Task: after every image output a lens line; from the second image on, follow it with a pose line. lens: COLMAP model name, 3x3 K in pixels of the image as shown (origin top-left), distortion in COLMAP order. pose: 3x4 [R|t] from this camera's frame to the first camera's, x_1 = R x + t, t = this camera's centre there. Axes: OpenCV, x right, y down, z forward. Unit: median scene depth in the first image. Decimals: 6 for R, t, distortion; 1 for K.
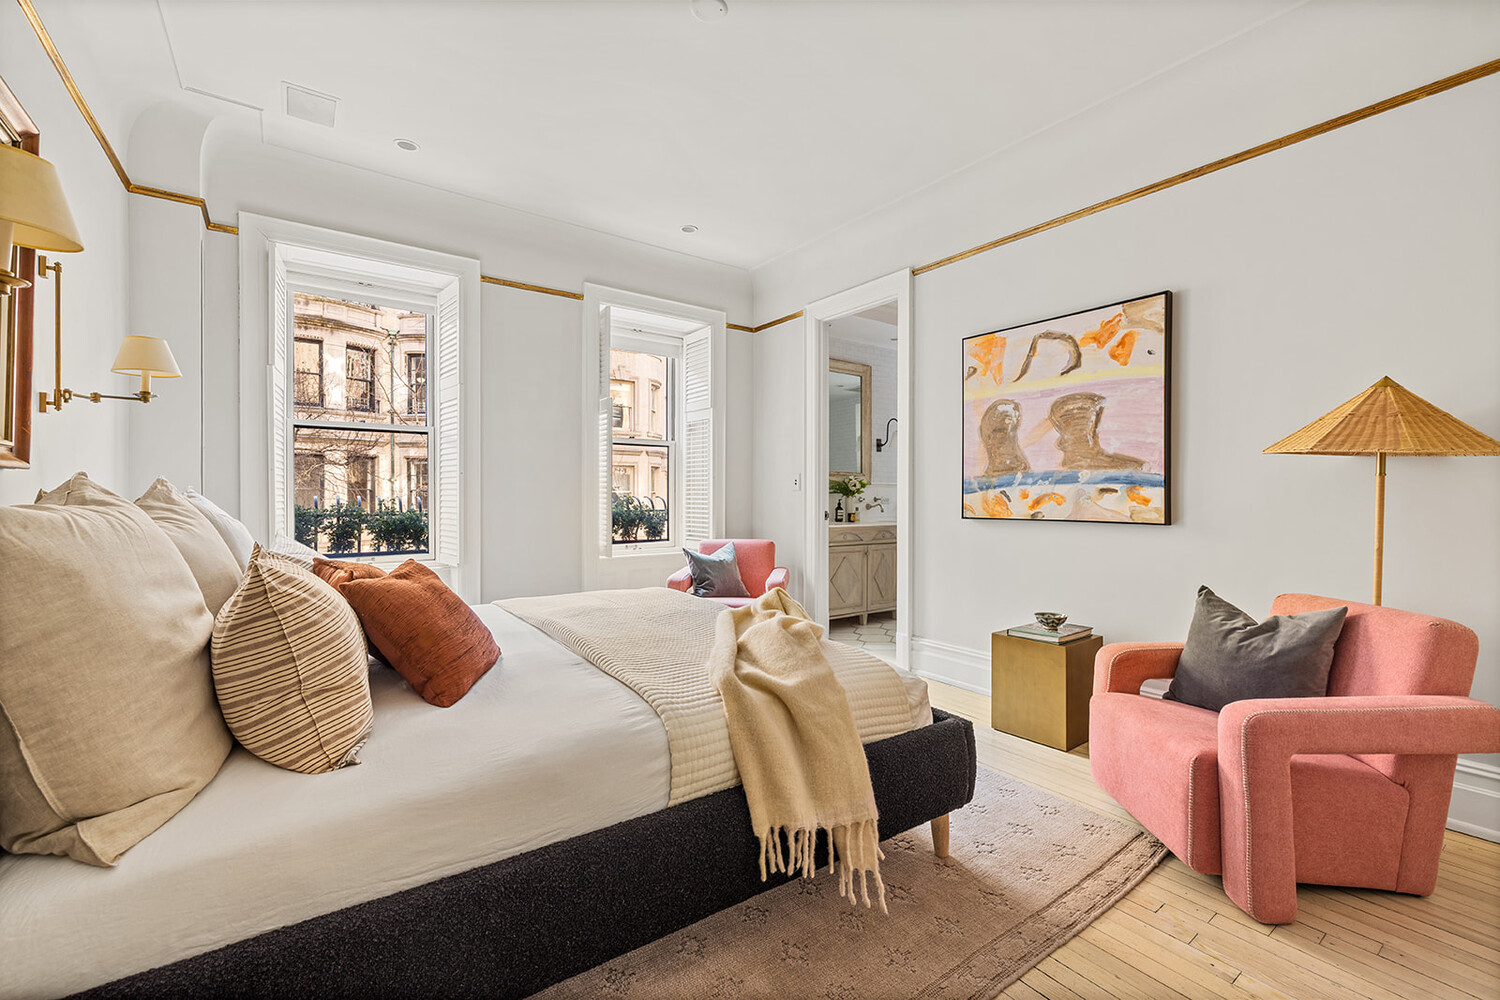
lens RADIAL K [[625.7, 0, 749.5], [0, 625.7, 498.5], [0, 0, 1]] dist [-0.004342, -0.000175]
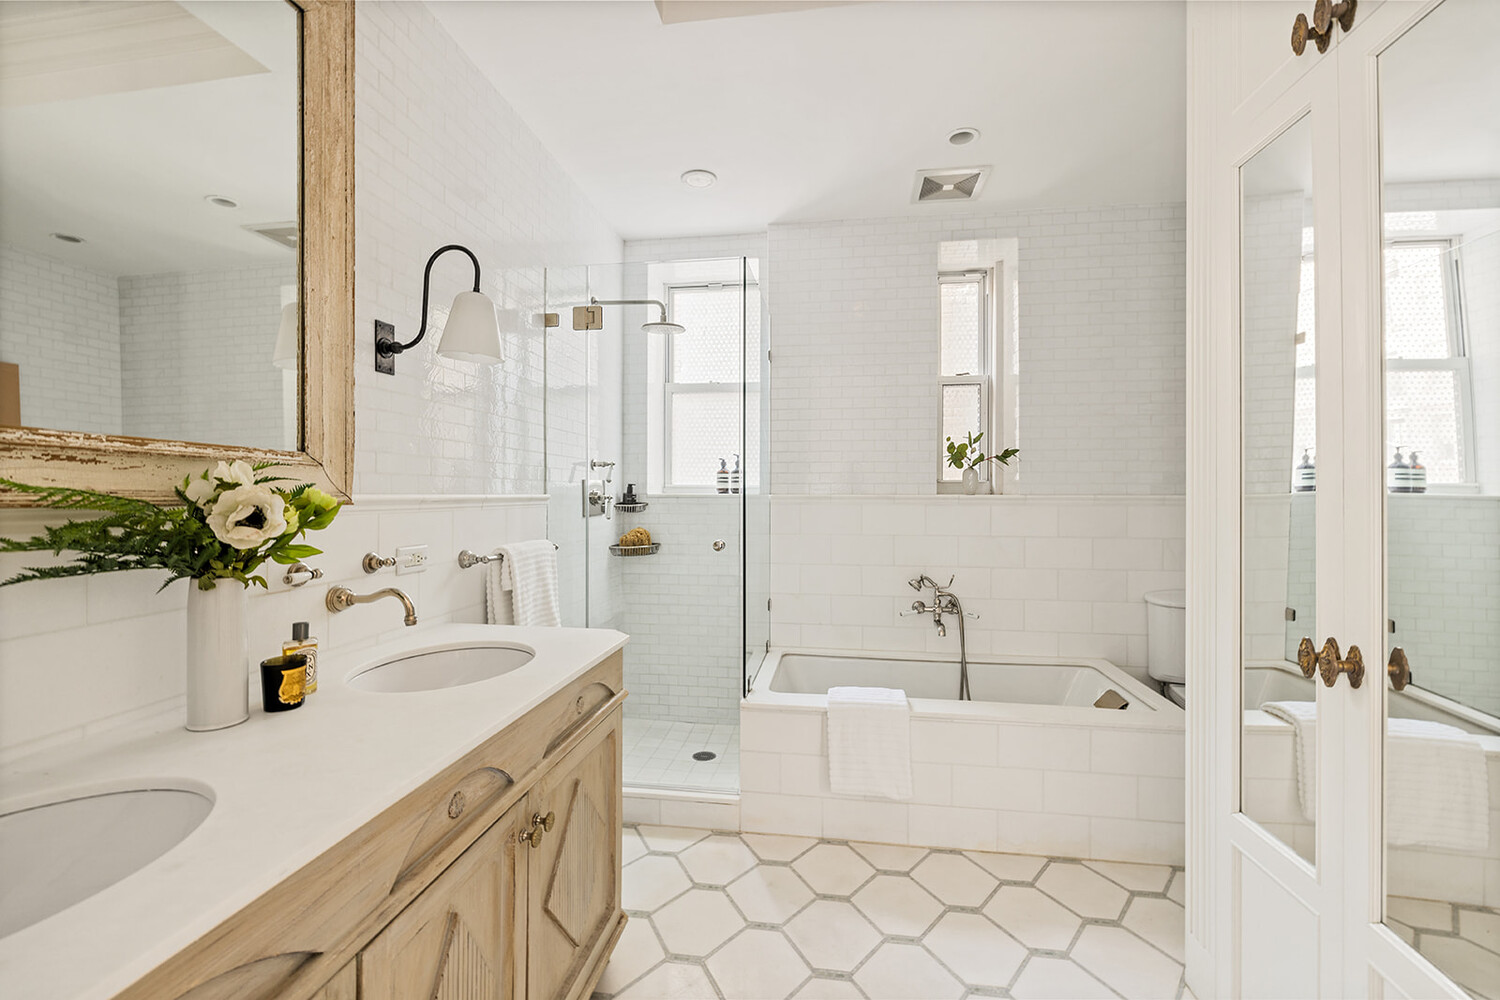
lens RADIAL K [[625.7, 0, 750.2], [0, 625.7, 491.1], [0, 0, 1]] dist [-0.004342, -0.000175]
pose [[0.695052, 0.002968, 0.718953, 0.132467], [-0.000875, 0.999994, -0.003282, -0.026711], [-0.718958, 0.001652, 0.695051, 0.743230]]
